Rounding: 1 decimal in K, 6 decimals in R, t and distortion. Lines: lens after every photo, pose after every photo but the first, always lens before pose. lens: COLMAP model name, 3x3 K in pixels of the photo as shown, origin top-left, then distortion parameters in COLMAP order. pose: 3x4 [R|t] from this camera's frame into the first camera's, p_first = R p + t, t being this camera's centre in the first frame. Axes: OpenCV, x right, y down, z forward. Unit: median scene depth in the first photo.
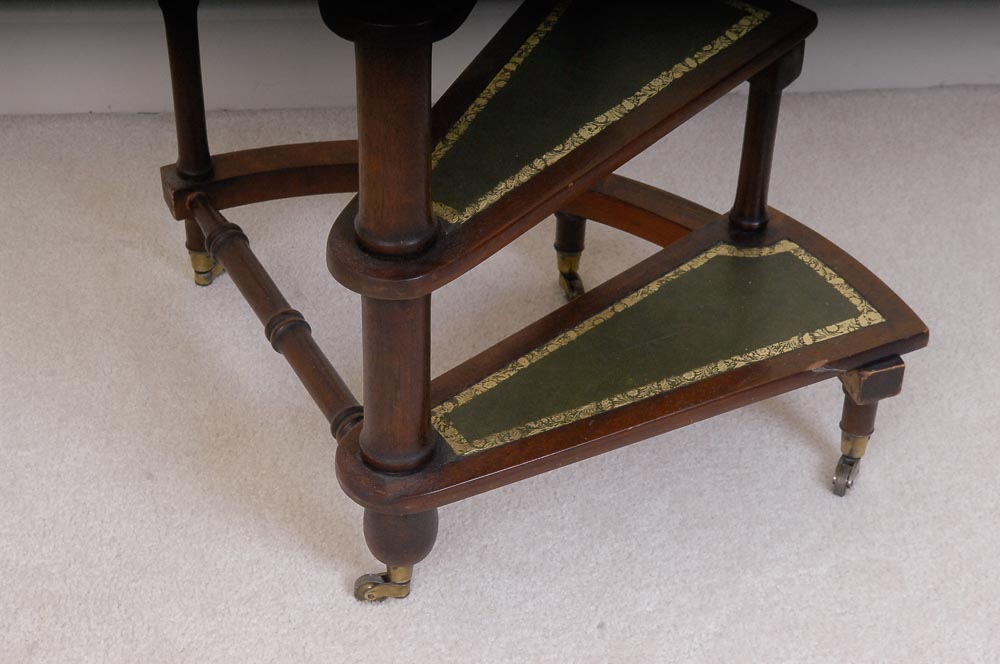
lens RADIAL K [[2079.5, 0, 503.7], [0, 2079.5, 333.1], [0, 0, 1]] dist [0.262834, 0.000000]
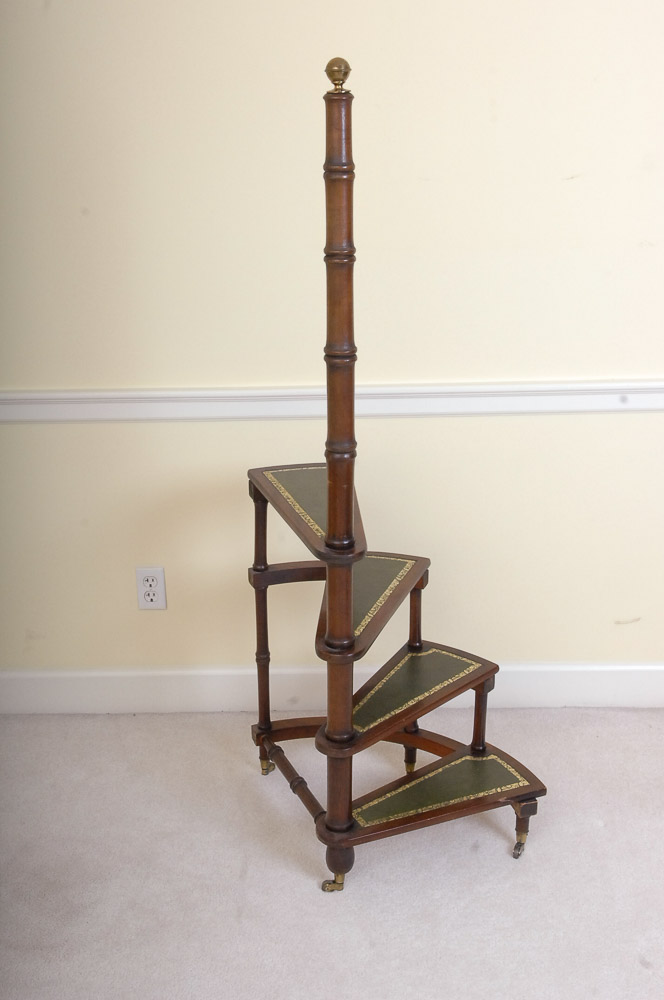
lens RADIAL K [[1164.2, 0, 331.0], [0, 1164.2, 505.5], [0, 0, 1]] dist [0.097341, 0.000000]
pose [[0.997644, 0.000491, -0.068598, 0.037758], [-0.023219, 0.943373, -0.330921, 0.157148], [0.064551, 0.331734, 0.941162, -0.498674]]
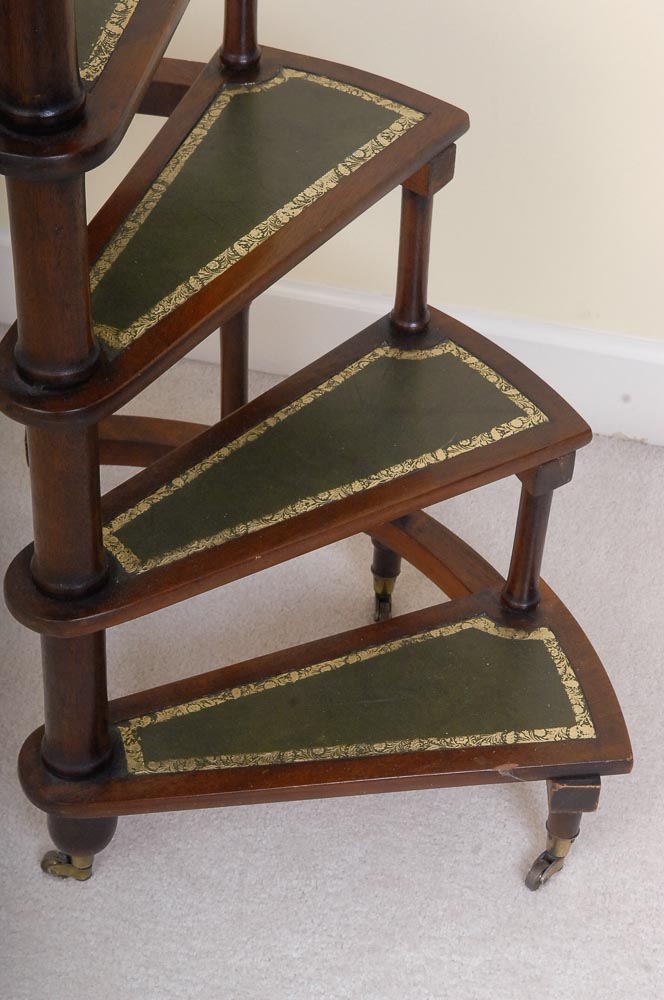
lens RADIAL K [[2079.5, 0, 335.9], [0, 2079.5, 493.6], [0, 0, 1]] dist [0.262834, 0.000000]
pose [[0.945117, 0.226327, -0.235649, 0.280260], [-0.216164, 0.973954, 0.068459, -0.165812], [0.245006, -0.013763, 0.969424, -0.008121]]
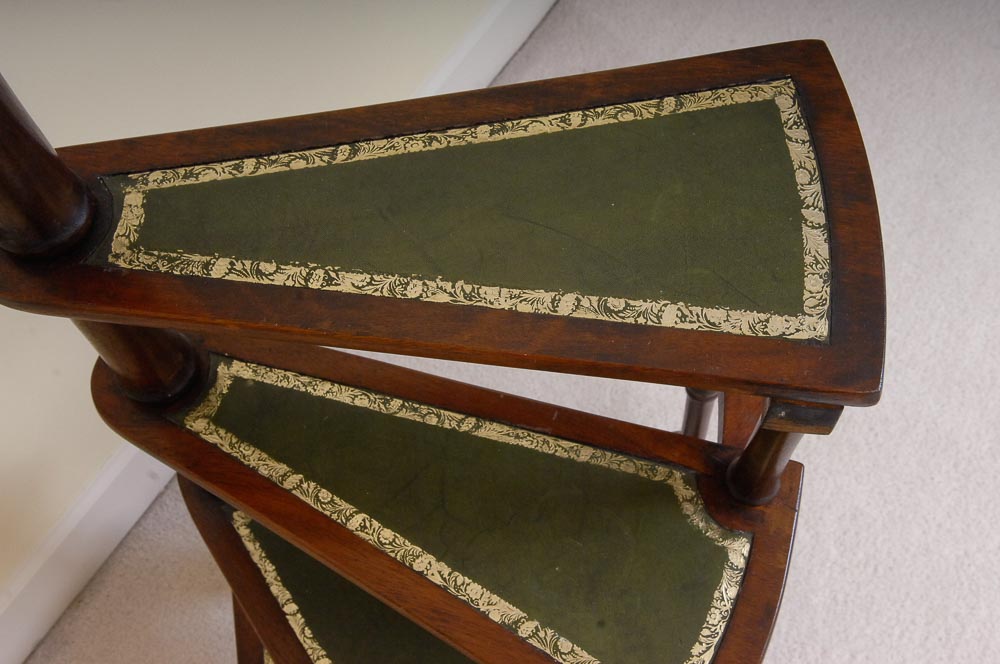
lens RADIAL K [[1123.4, 0, 499.0], [0, 1123.4, 330.6], [0, 0, 1]] dist [0.052465, 0.000000]
pose [[-0.273025, 0.850746, -0.449096, 0.120097], [-0.588367, 0.221670, 0.777616, -0.592583], [0.761105, 0.476542, 0.440029, 0.683474]]
